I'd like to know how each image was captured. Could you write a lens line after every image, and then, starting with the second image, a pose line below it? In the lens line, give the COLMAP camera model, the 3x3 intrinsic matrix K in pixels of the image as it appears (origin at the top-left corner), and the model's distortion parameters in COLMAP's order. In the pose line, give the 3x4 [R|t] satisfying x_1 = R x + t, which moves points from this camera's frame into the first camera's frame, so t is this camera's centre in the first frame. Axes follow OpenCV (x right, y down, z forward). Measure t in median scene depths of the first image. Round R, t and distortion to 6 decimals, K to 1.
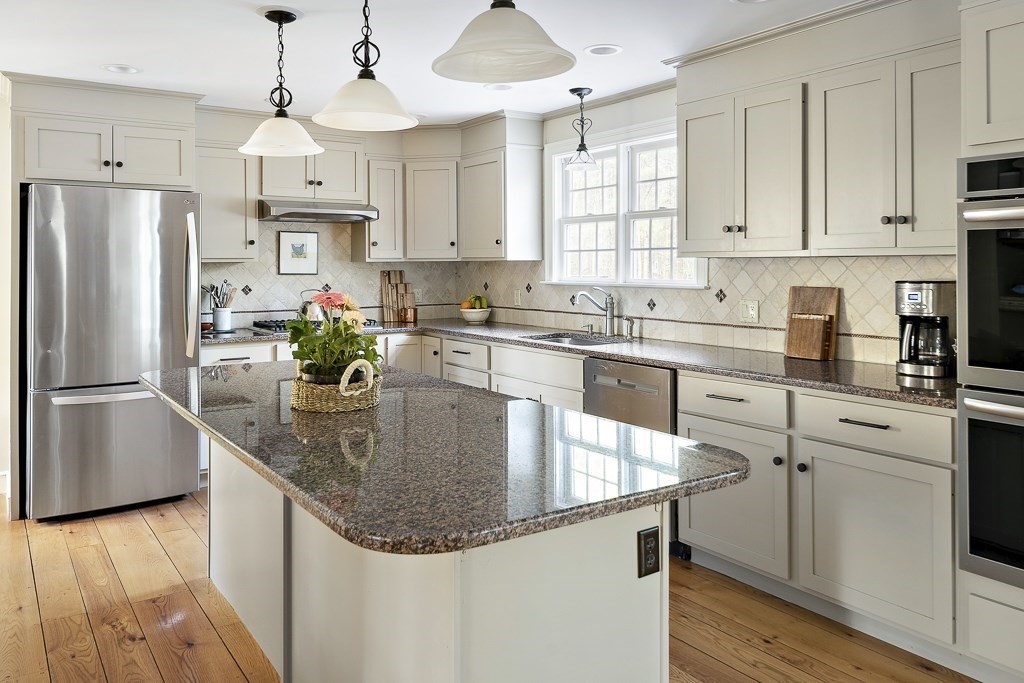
lens RADIAL K [[768.9, 0, 511.4], [0, 768.9, 259.1], [0, 0, 1]] dist [0.005779, -0.006878]
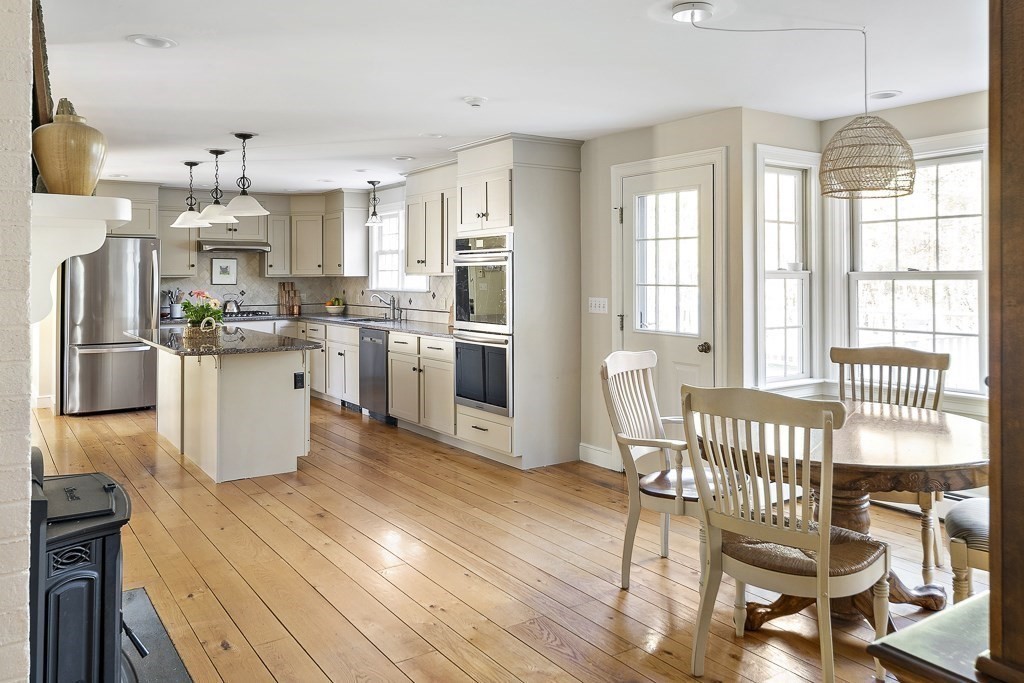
lens RADIAL K [[768.9, 0, 494.4], [0, 768.9, 260.5], [0, 0, 1]] dist [0.005779, -0.006878]
pose [[0.999958, -0.000544, -0.009113, 0.376795], [0.000428, 0.999919, -0.012750, -0.012618], [0.009120, 0.012746, 0.999877, -0.758239]]
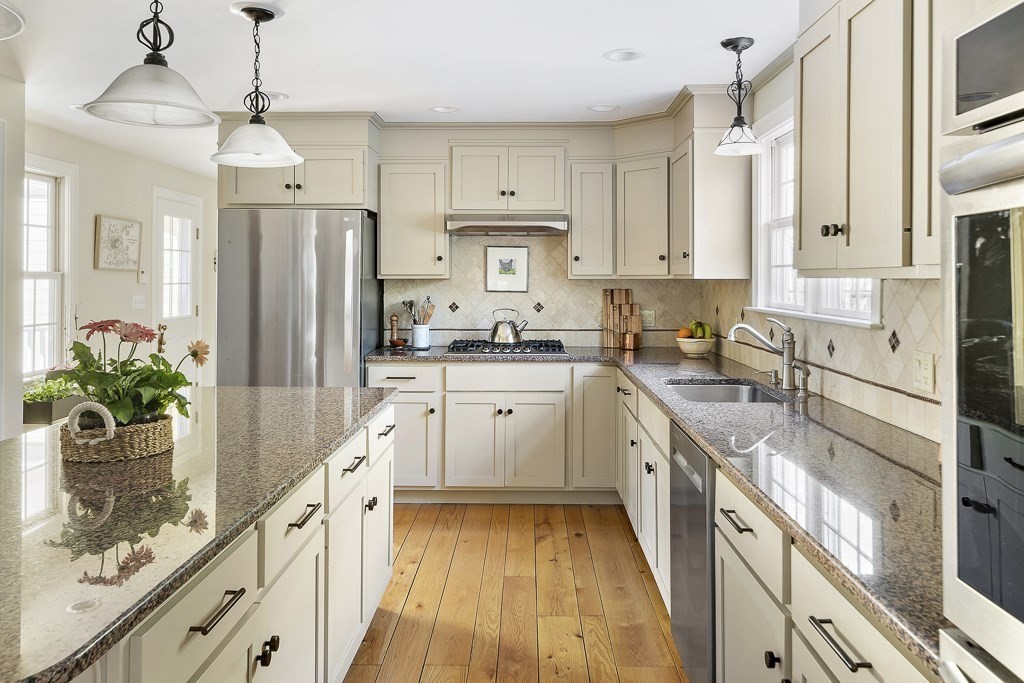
lens RADIAL K [[768.9, 0, 506.9], [0, 768.9, 270.0], [0, 0, 1]] dist [0.005779, -0.006878]
pose [[0.816024, 0.000040, -0.578018, 0.321416], [-0.001772, 0.999995, -0.002433, -0.005433], [0.578015, 0.003010, 0.816020, 0.287212]]
